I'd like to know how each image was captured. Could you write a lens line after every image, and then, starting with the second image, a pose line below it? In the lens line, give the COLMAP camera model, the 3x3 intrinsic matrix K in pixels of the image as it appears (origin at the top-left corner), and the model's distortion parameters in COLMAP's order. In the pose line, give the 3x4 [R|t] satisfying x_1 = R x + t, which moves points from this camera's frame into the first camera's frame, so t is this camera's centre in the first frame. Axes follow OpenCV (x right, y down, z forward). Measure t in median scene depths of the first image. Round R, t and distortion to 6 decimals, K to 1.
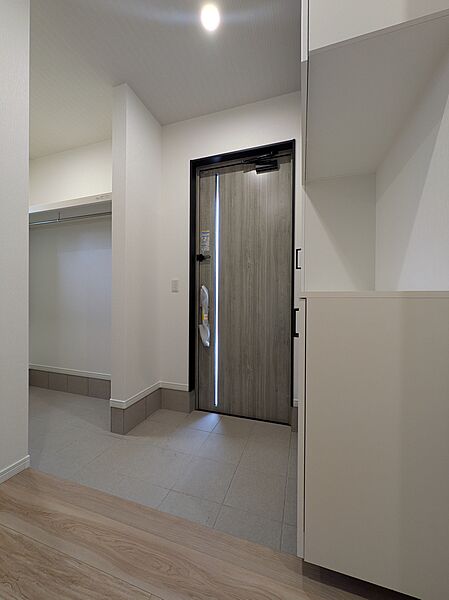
lens RADIAL K [[238.7, 0, 224.5], [0, 238.7, 300.0], [0, 0, 1]] dist [0.000810, 0.000156]
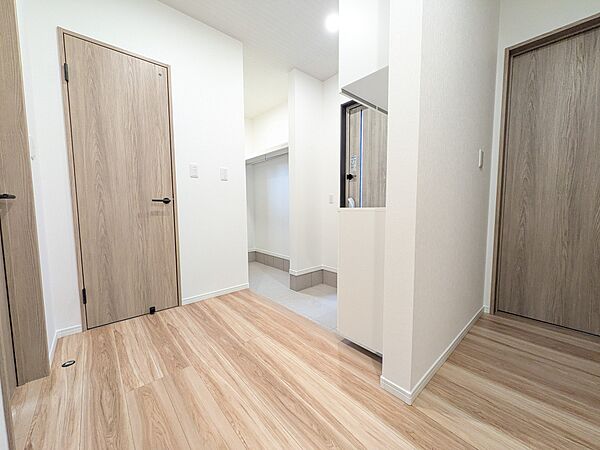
lens RADIAL K [[238.7, 0, 300.0], [0, 238.7, 225.0], [0, 0, 1]] dist [0.000810, 0.000156]
pose [[0.865061, 0.031098, -0.500702, 0.349482], [0.009539, 0.996877, 0.078396, -0.017740], [0.501577, -0.072594, 0.862062, -0.316951]]
